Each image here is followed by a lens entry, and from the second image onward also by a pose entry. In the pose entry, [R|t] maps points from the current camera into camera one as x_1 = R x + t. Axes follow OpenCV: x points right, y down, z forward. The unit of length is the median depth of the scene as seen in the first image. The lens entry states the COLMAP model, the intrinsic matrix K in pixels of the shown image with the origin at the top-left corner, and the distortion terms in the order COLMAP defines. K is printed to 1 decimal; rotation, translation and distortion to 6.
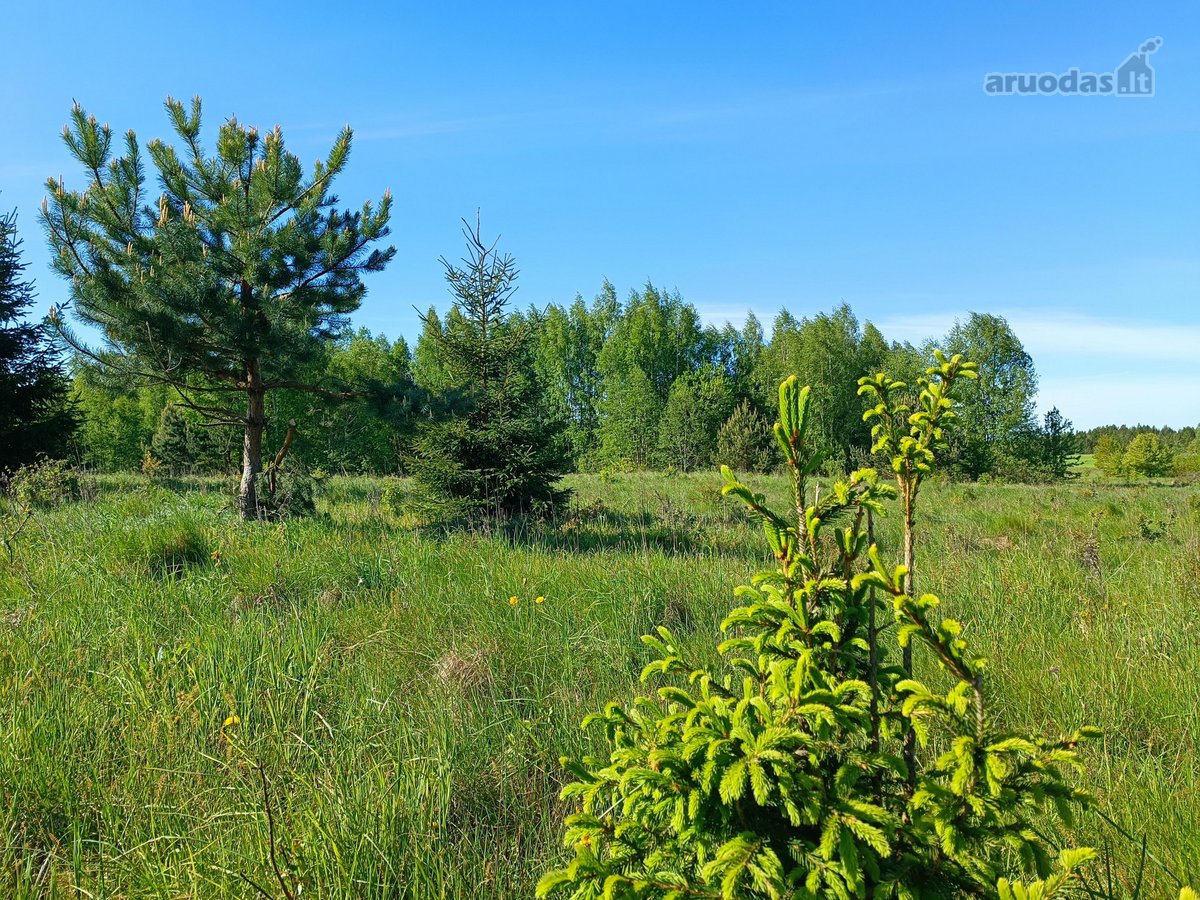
lens RADIAL K [[868.1, 0, 603.6], [0, 868.1, 453.0], [0, 0, 1]] dist [0.043067, -0.039124]
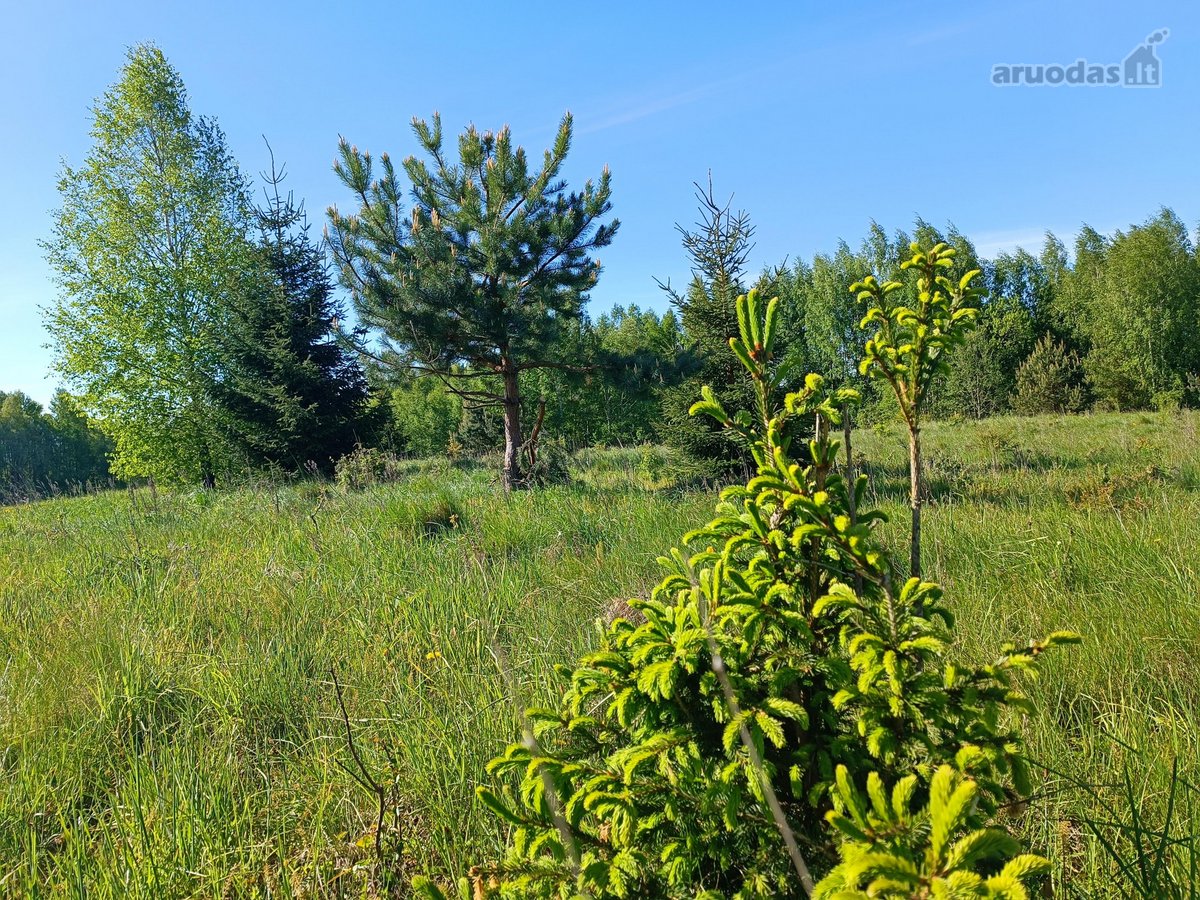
lens RADIAL K [[868.1, 0, 599.2], [0, 868.1, 447.6], [0, 0, 1]] dist [0.043067, -0.039124]
pose [[0.946341, -0.066992, -0.316149, 0.049992], [0.077812, 0.996732, 0.021710, 0.007979], [0.313662, -0.045145, 0.948461, -0.000854]]
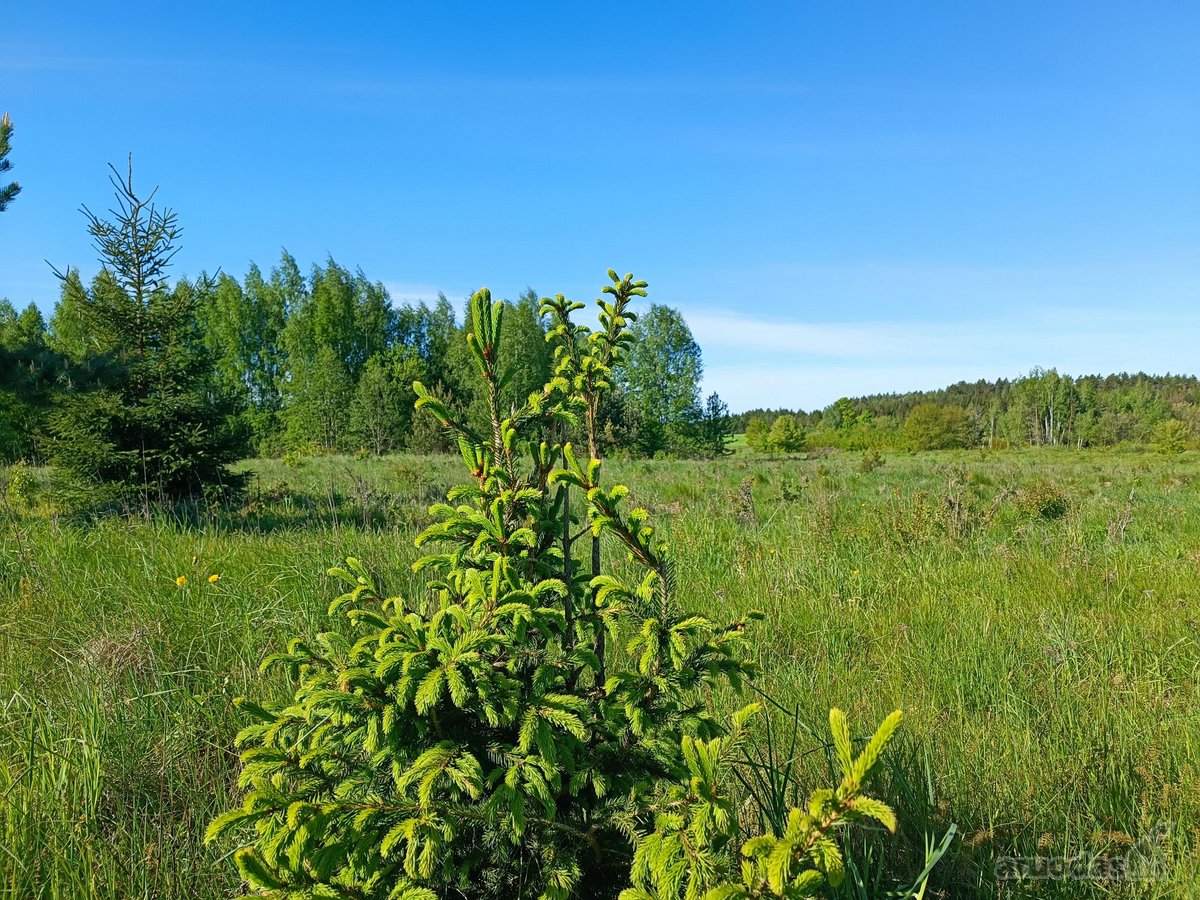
lens RADIAL K [[868.1, 0, 598.7], [0, 868.1, 453.0], [0, 0, 1]] dist [0.043067, -0.039124]
pose [[0.941970, -0.017058, 0.335264, 0.000749], [0.010544, 0.999719, 0.021241, 0.011271], [-0.335532, -0.016474, 0.941885, 0.004628]]
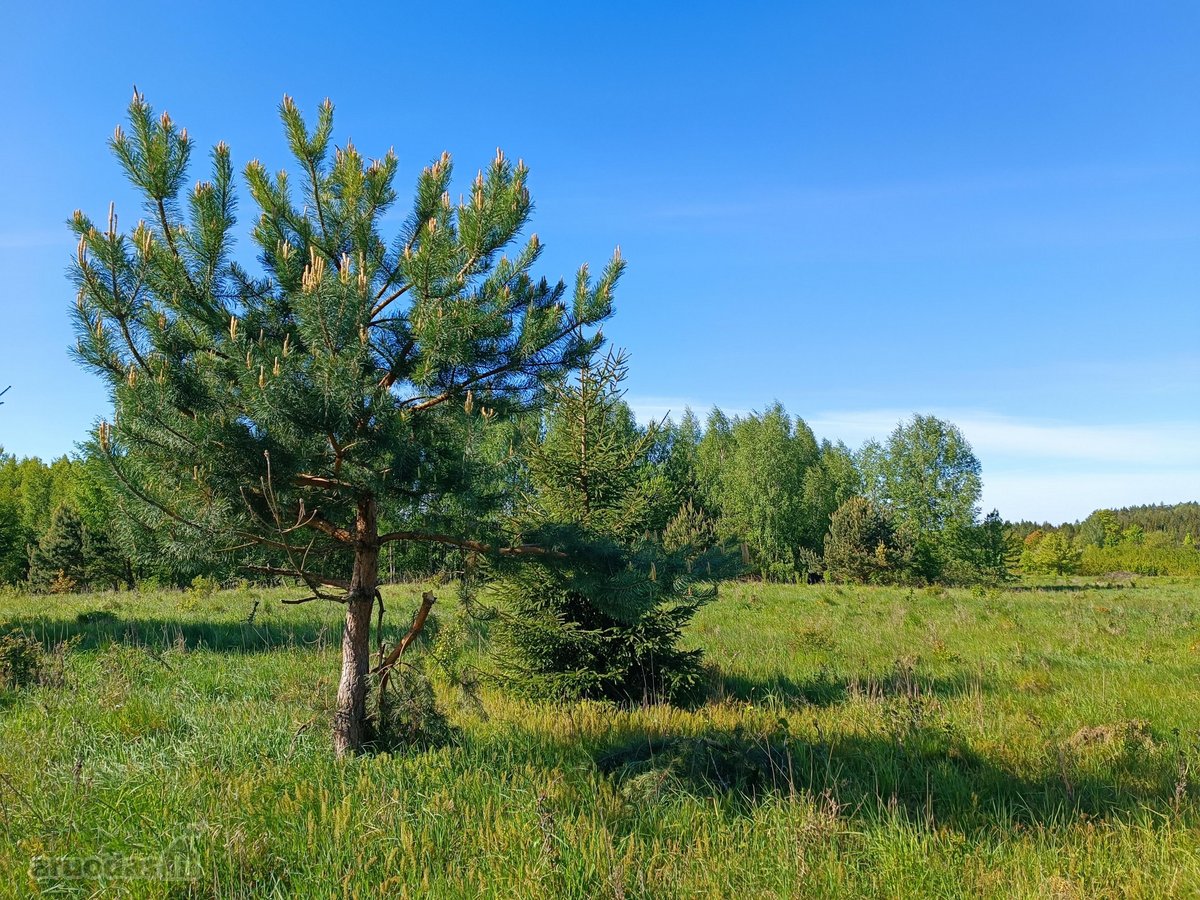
lens RADIAL K [[868.1, 0, 603.2], [0, 868.1, 461.0], [0, 0, 1]] dist [0.043067, -0.039124]
pose [[0.994046, 0.010561, 0.108445, -0.317618], [-0.000005, 0.995296, -0.096885, -0.076436], [-0.108958, 0.096307, 0.989370, 0.353436]]
